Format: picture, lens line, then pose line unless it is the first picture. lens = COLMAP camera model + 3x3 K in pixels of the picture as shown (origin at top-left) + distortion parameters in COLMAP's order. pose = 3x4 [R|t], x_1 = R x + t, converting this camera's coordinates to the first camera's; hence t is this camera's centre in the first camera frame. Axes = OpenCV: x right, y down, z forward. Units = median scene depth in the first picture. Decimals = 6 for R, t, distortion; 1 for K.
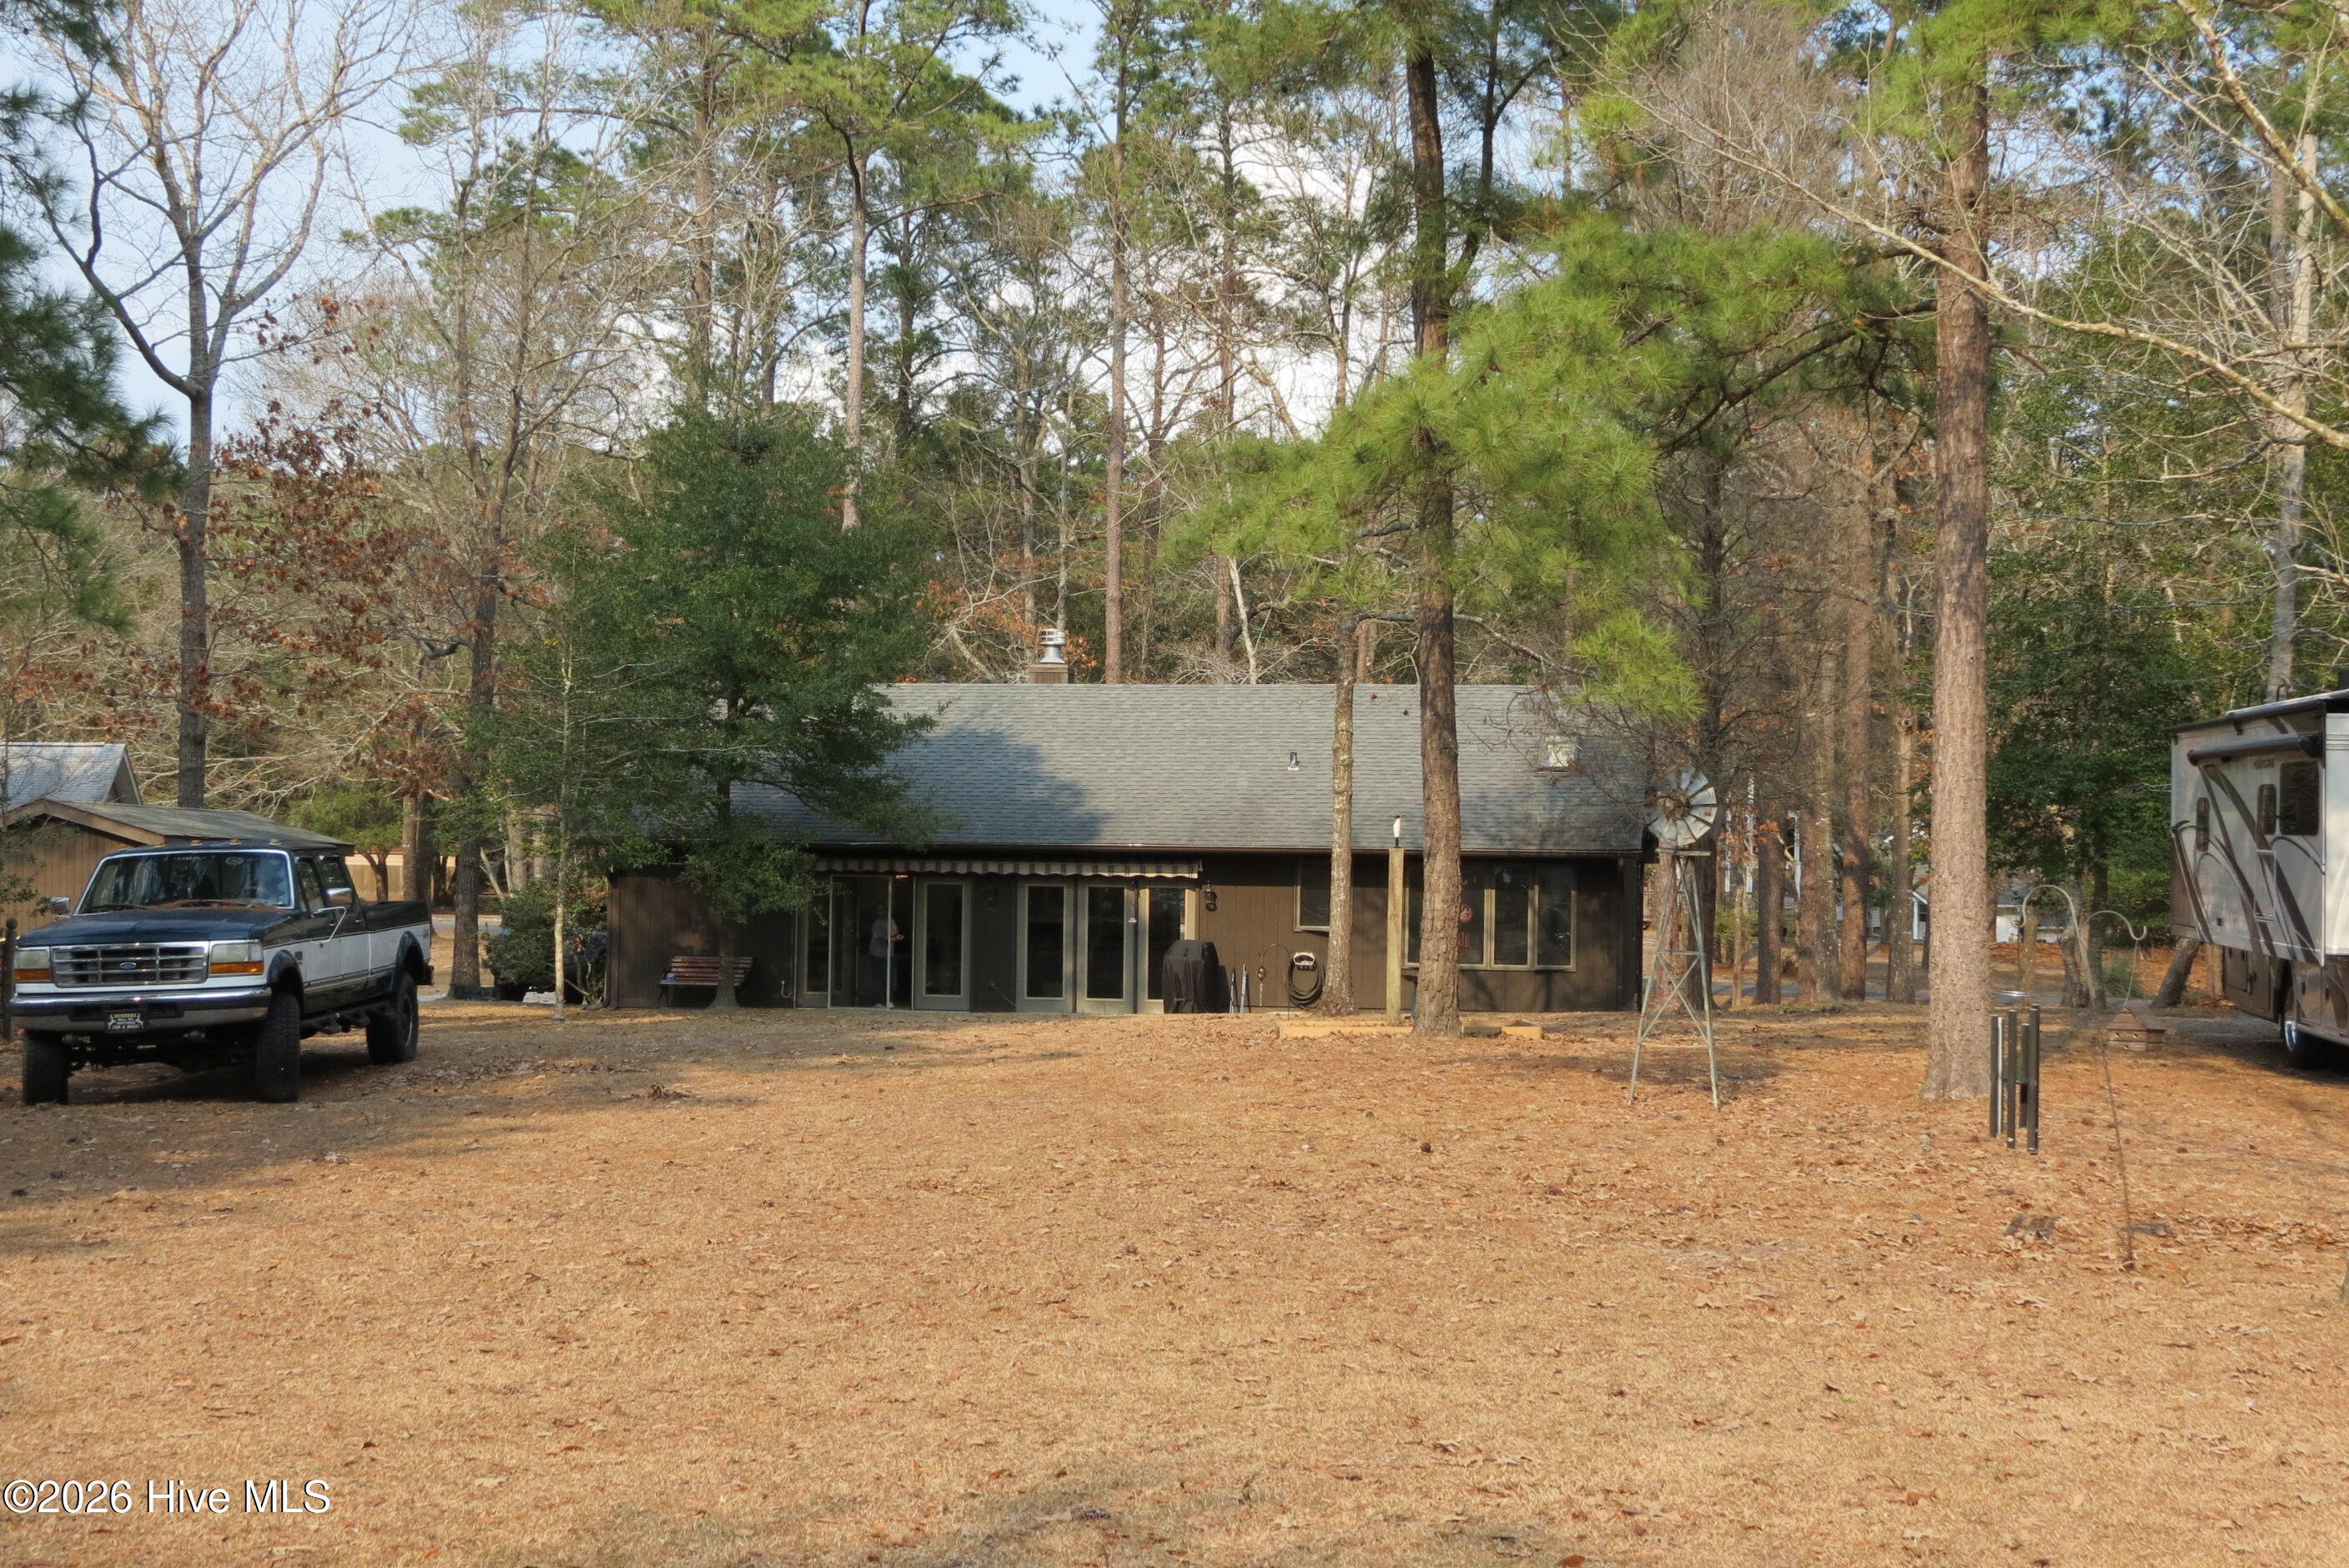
lens RADIAL K [[3299.2, 0, 1174.1], [0, 3299.2, 787.5], [0, 0, 1]] dist [-0.121632, 0.000000]
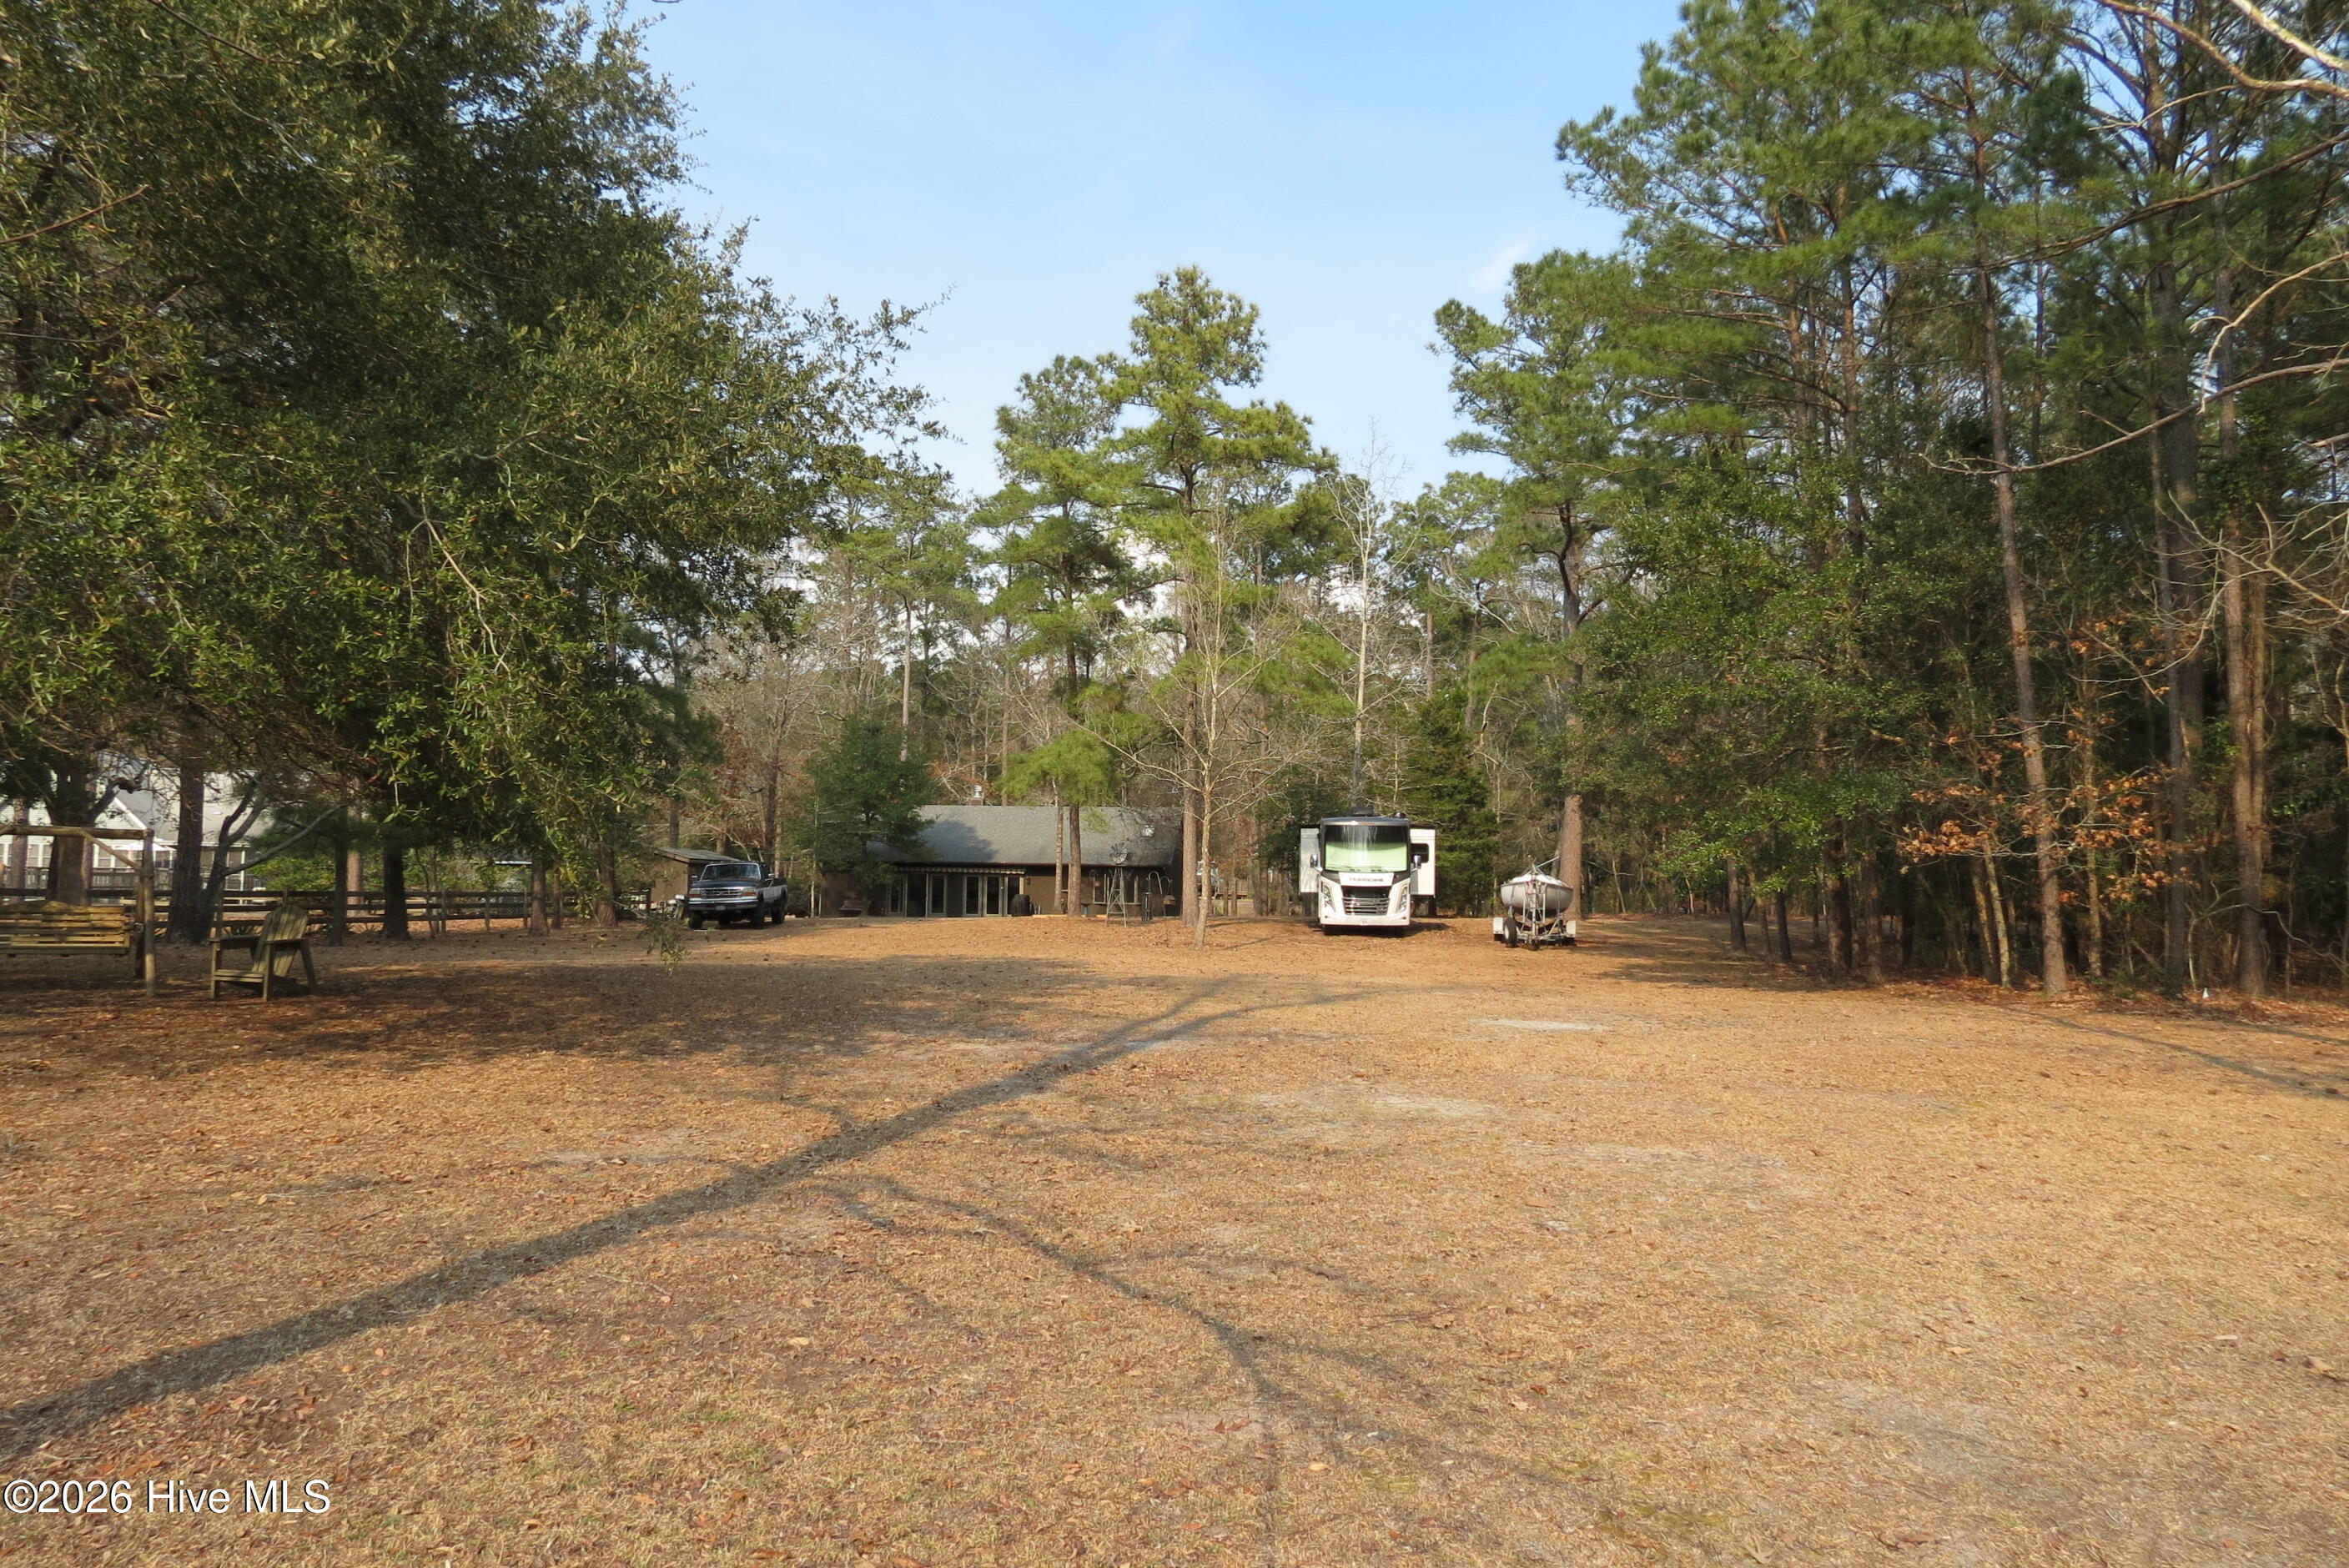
lens RADIAL K [[1713.2, 0, 1173.5], [0, 1713.2, 776.8], [0, 0, 1]] dist [-0.022283, 0.023795]
pose [[0.998003, 0.004089, 0.063028, 0.045773], [-0.002011, 0.999453, -0.033006, -0.009210], [-0.063129, 0.032814, 0.997466, -0.576741]]
